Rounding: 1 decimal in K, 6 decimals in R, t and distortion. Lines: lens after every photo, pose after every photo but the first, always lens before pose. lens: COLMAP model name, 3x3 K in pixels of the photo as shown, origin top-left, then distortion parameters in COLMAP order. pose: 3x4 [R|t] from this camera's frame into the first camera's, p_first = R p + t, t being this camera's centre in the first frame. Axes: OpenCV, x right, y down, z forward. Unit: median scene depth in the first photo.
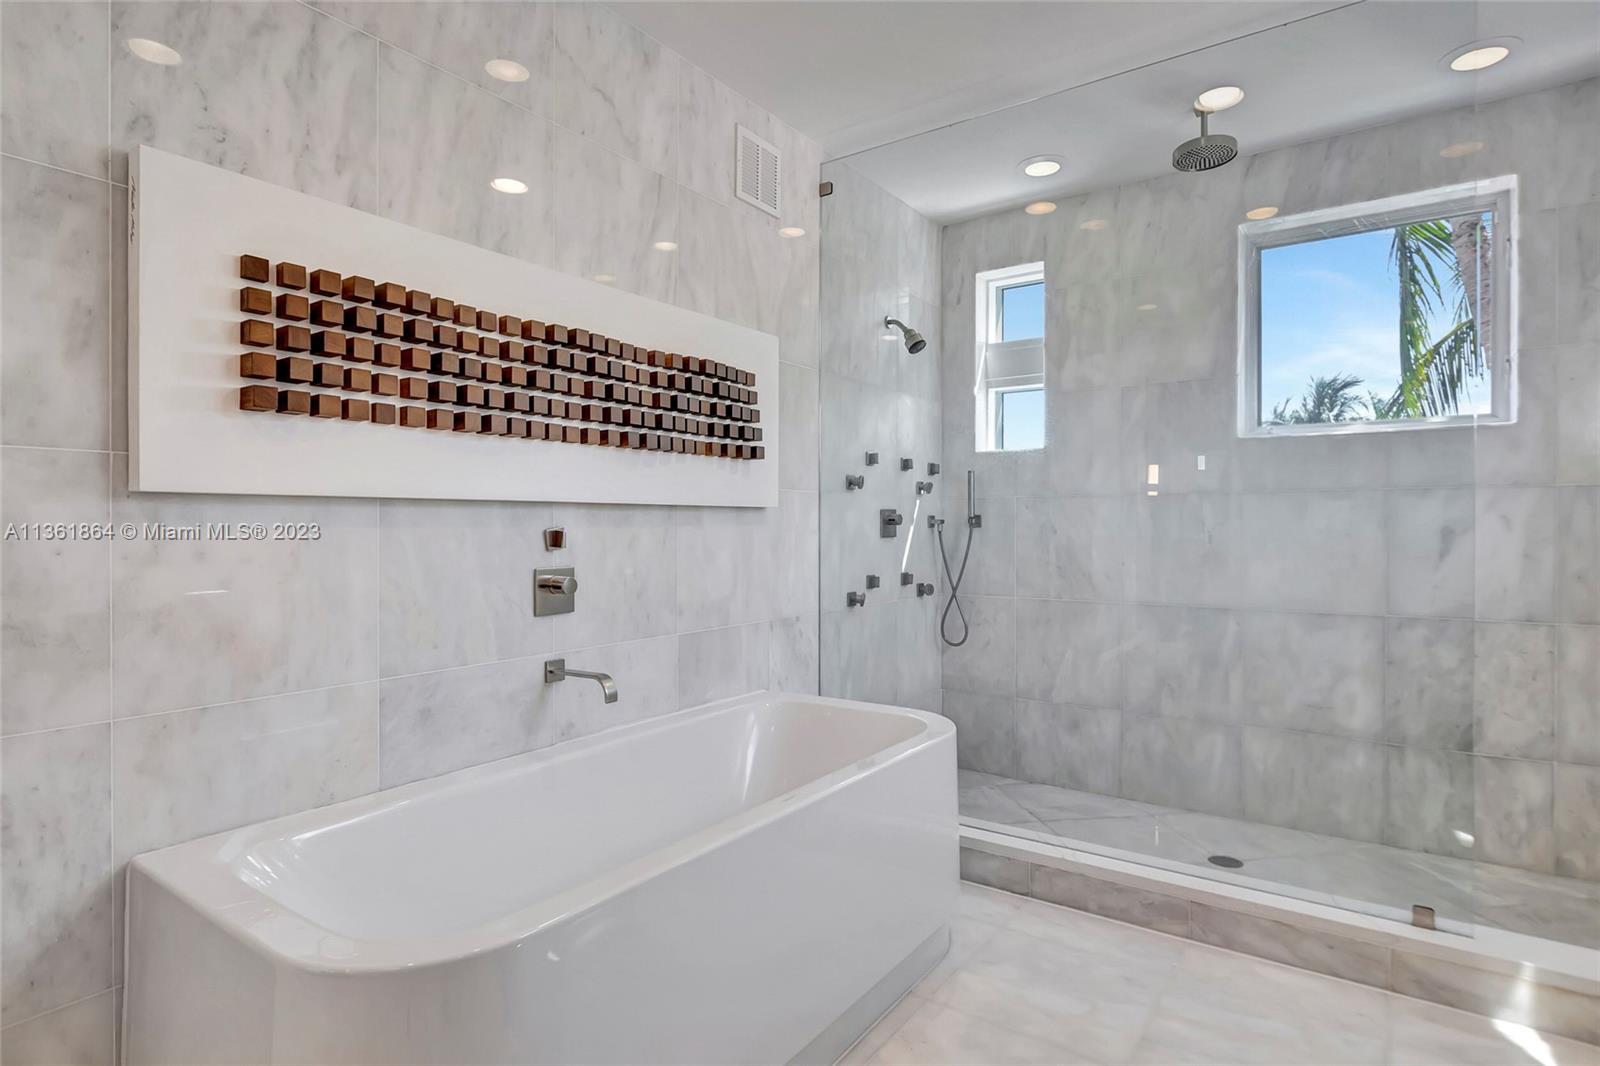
lens RADIAL K [[823.0, 0, 805.5], [0, 823.0, 528.3], [0, 0, 1]] dist [-0.003002, -0.001026]
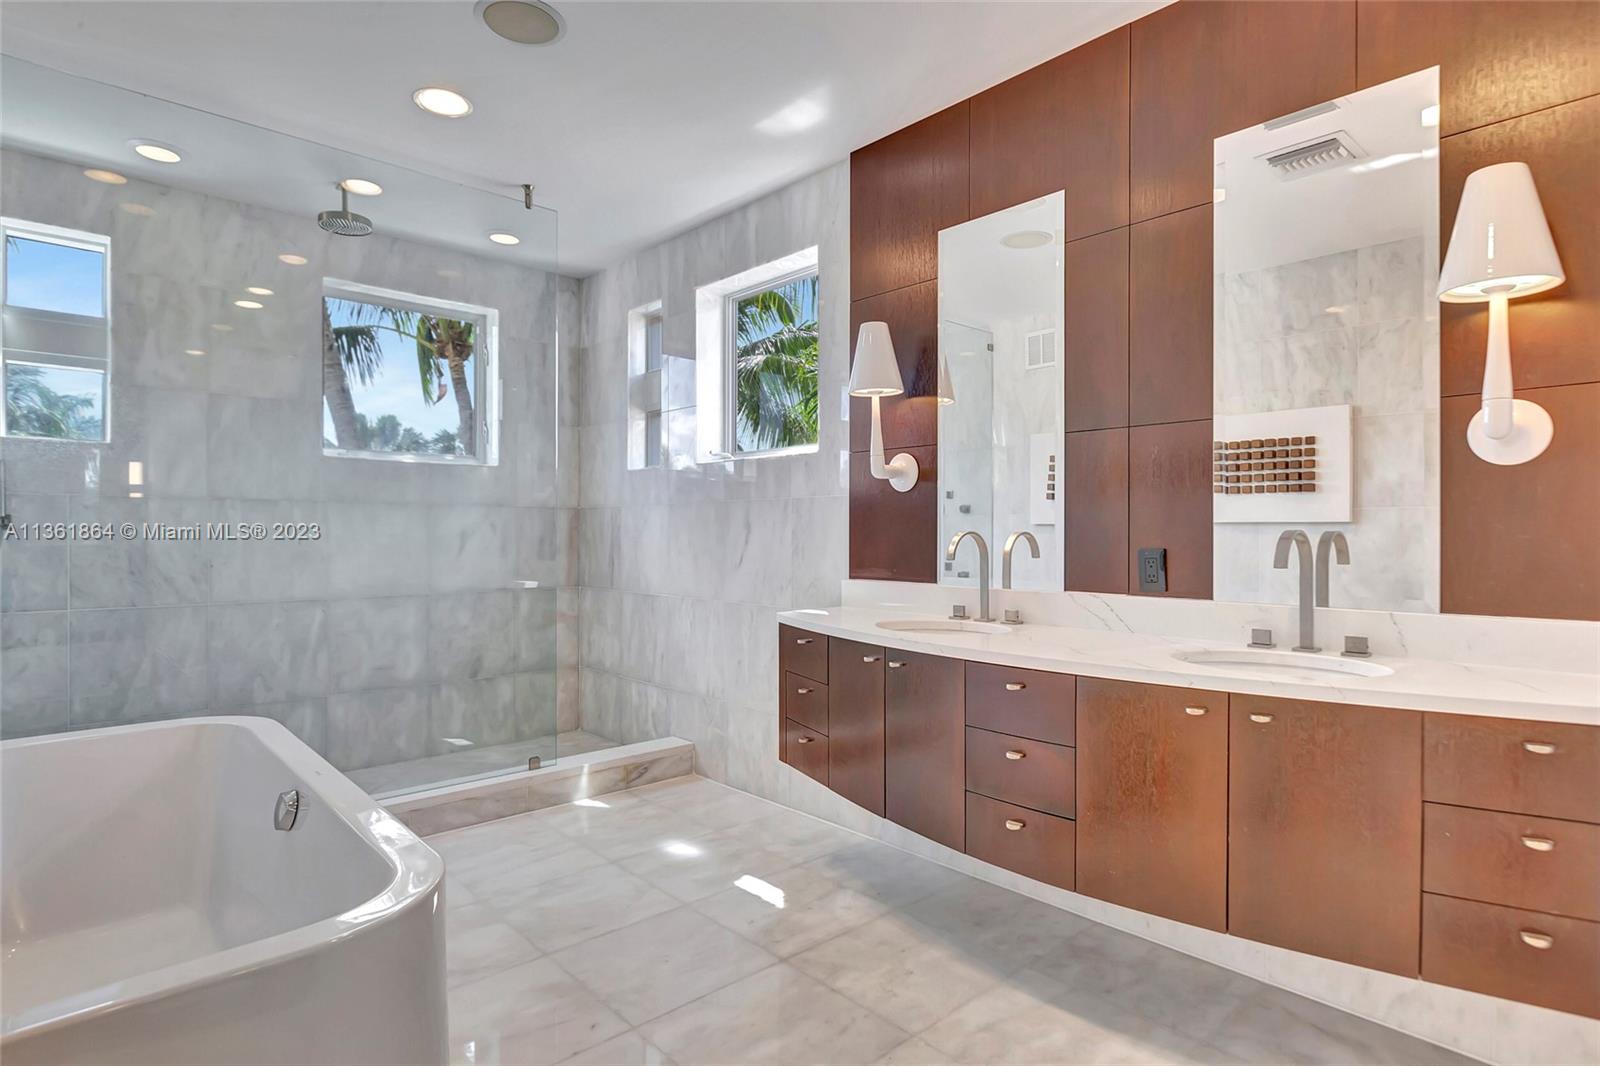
lens RADIAL K [[823.0, 0, 805.5], [0, 823.0, 528.3], [0, 0, 1]] dist [-0.003002, -0.001026]
pose [[0.211668, 0.007601, 0.977312, -0.536596], [0.000481, 0.999969, -0.007882, 0.005792], [-0.977341, 0.002138, 0.211658, 0.071845]]
